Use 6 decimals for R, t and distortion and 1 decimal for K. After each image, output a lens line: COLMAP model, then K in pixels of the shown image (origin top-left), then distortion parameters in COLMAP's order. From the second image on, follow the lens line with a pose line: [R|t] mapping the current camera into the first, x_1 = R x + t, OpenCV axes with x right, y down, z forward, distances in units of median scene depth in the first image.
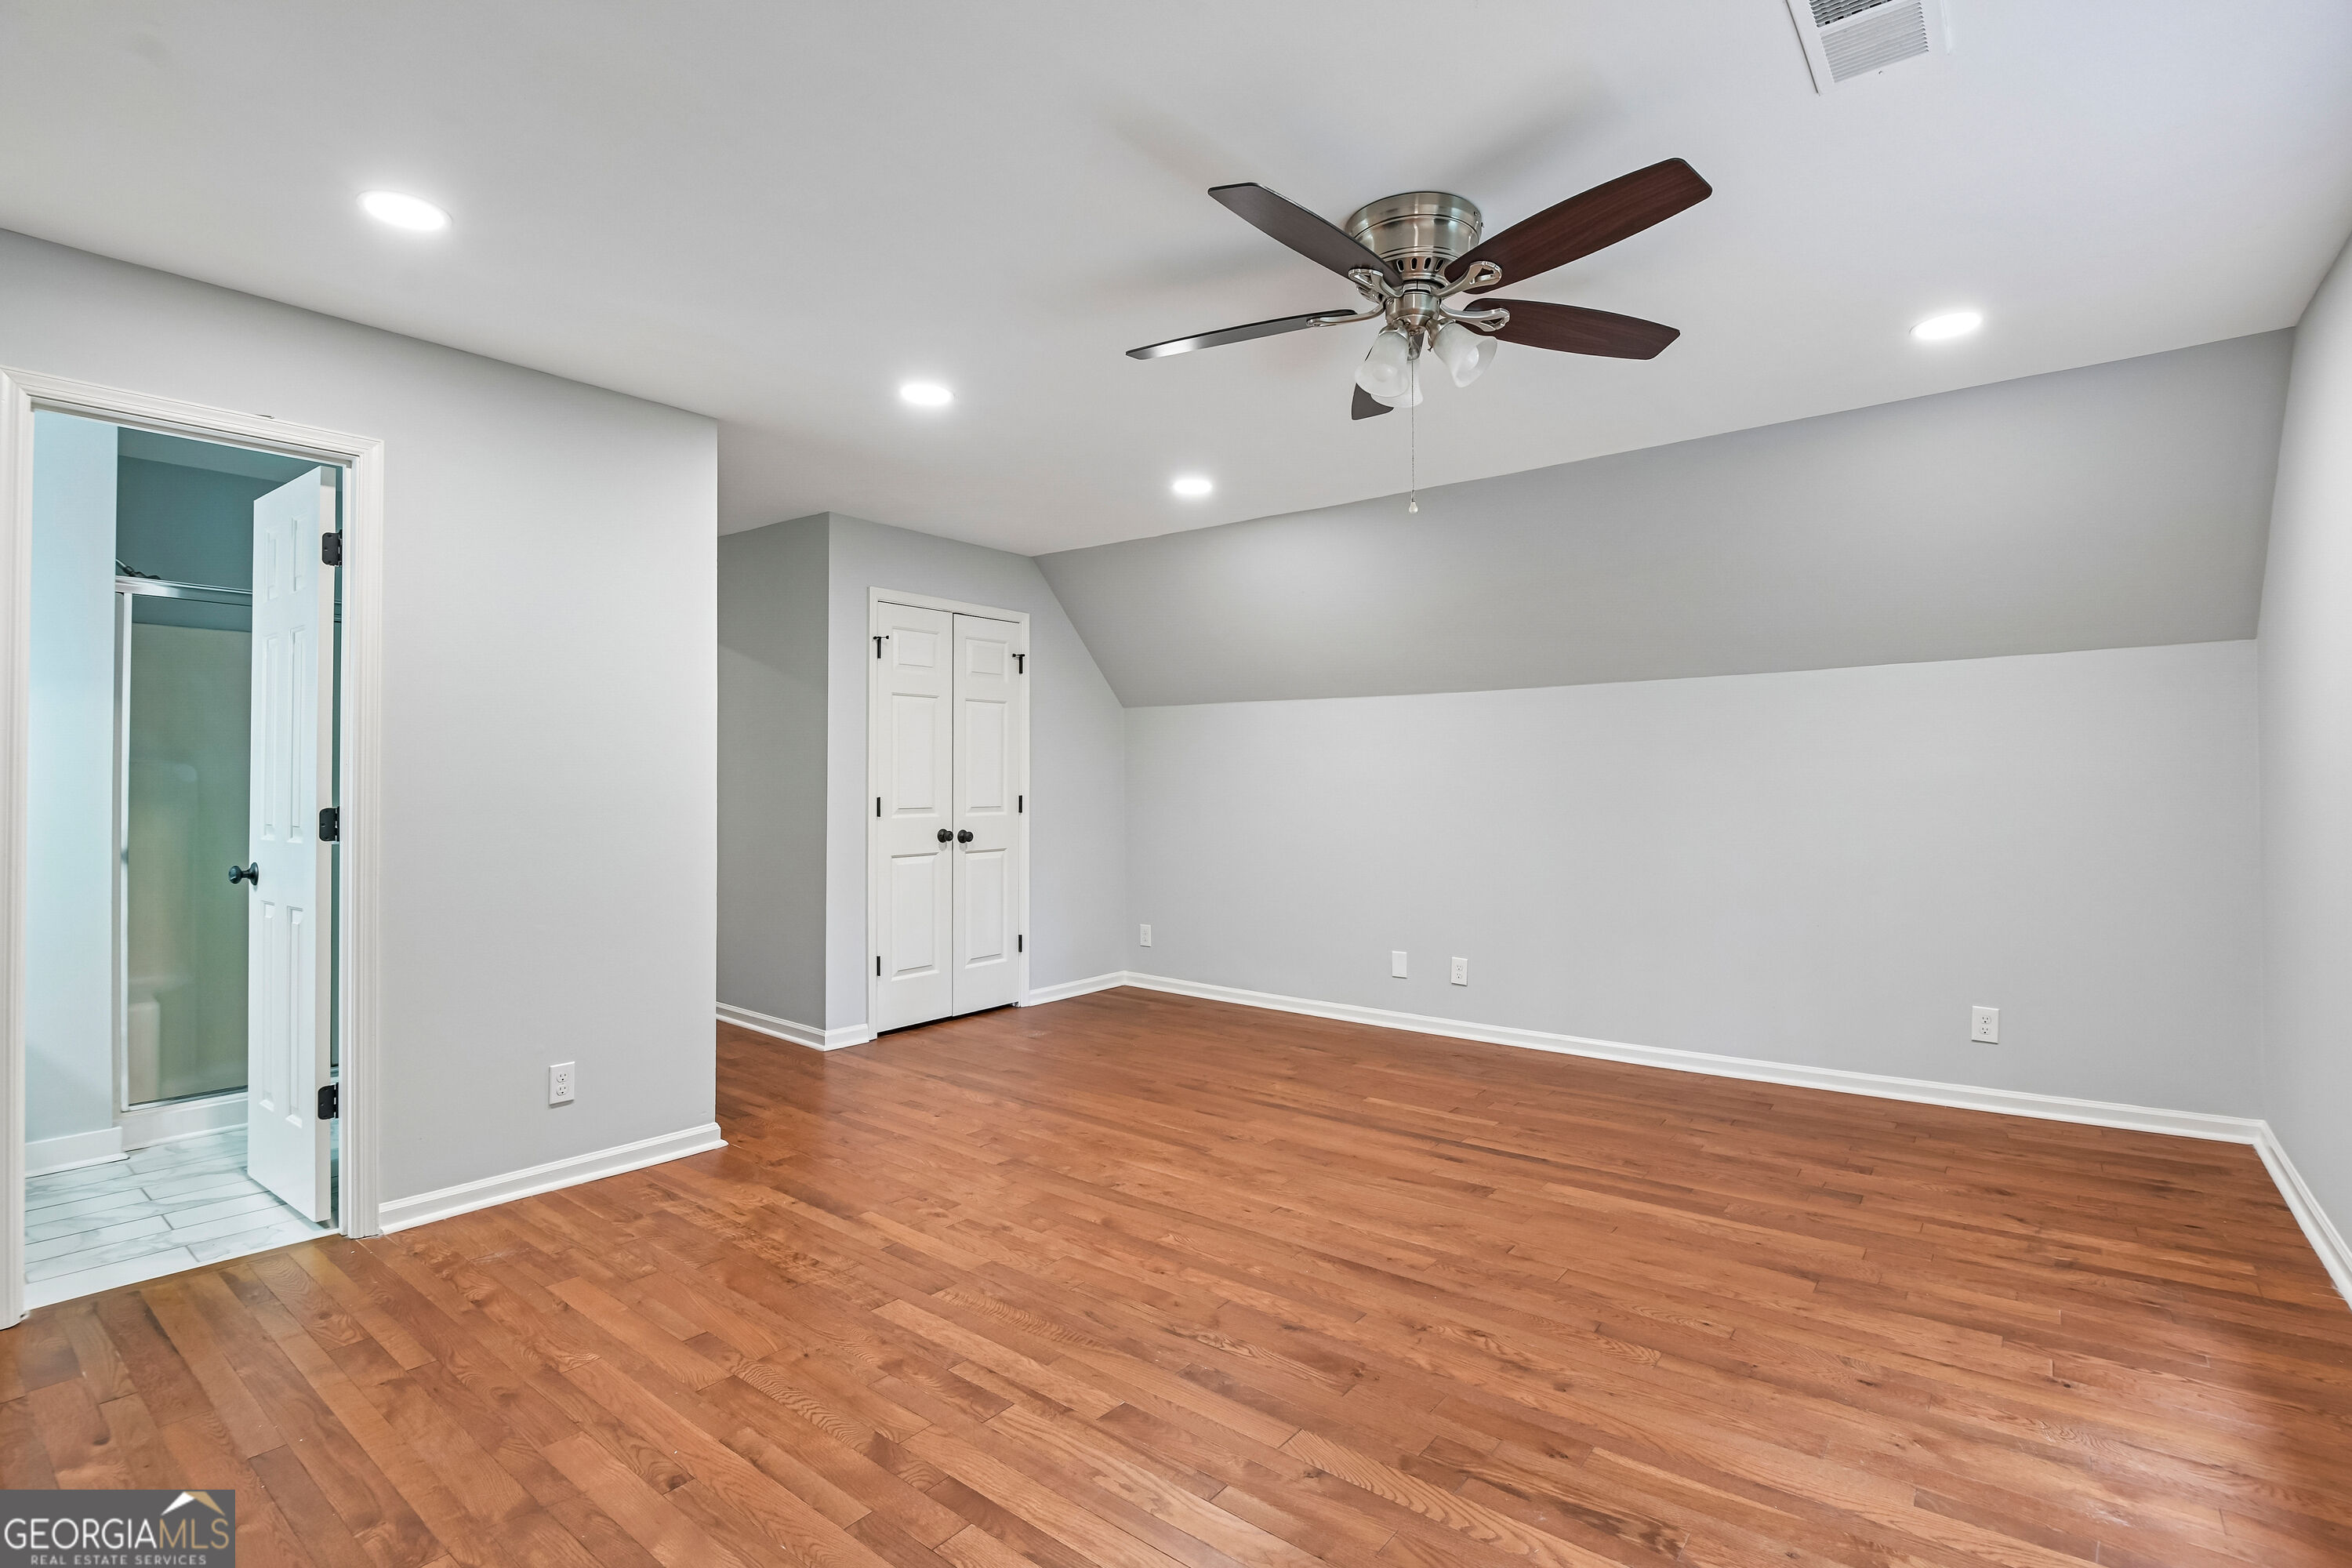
lens RADIAL K [[1084.2, 0, 1181.2], [0, 1084.2, 771.2], [0, 0, 1]] dist [-0.010083, -0.004165]
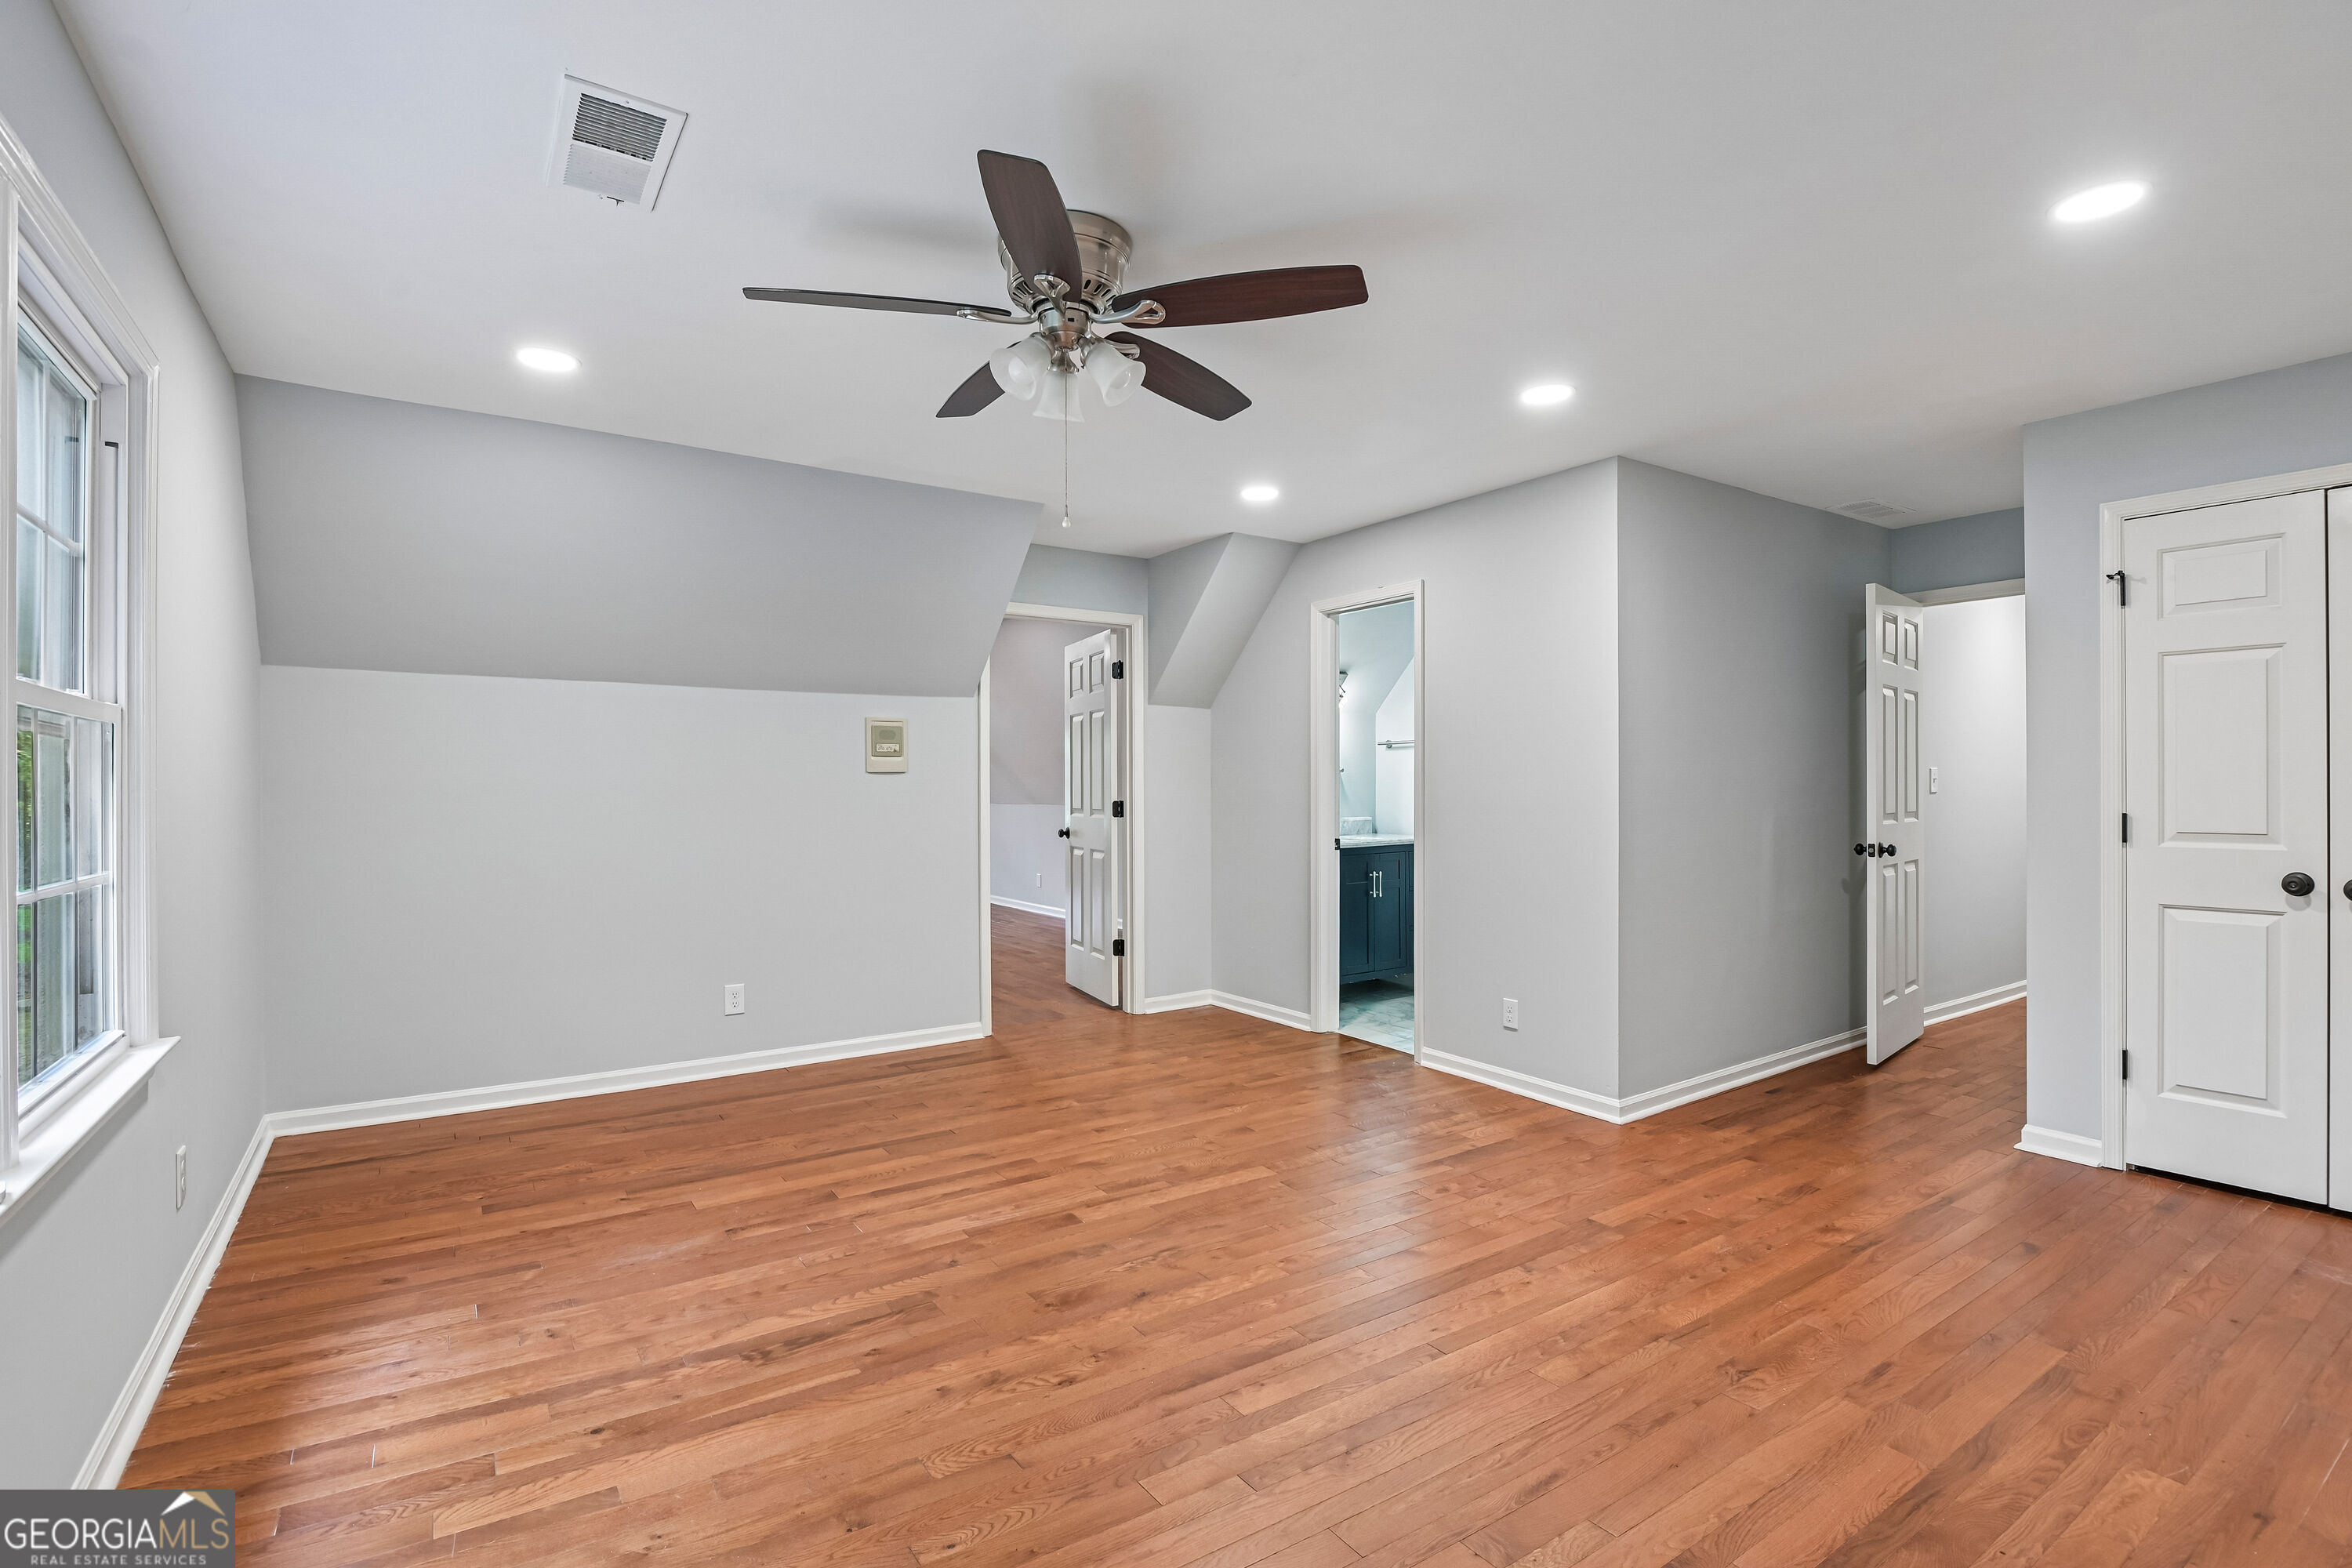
lens RADIAL K [[1084.2, 0, 1176.5], [0, 1084.2, 790.3], [0, 0, 1]] dist [-0.010083, -0.004165]
pose [[-0.295327, 0.005149, -0.955382, 1.177889], [0.008181, 0.999962, 0.002860, 0.007459], [0.955361, -0.006971, -0.295358, 1.421508]]
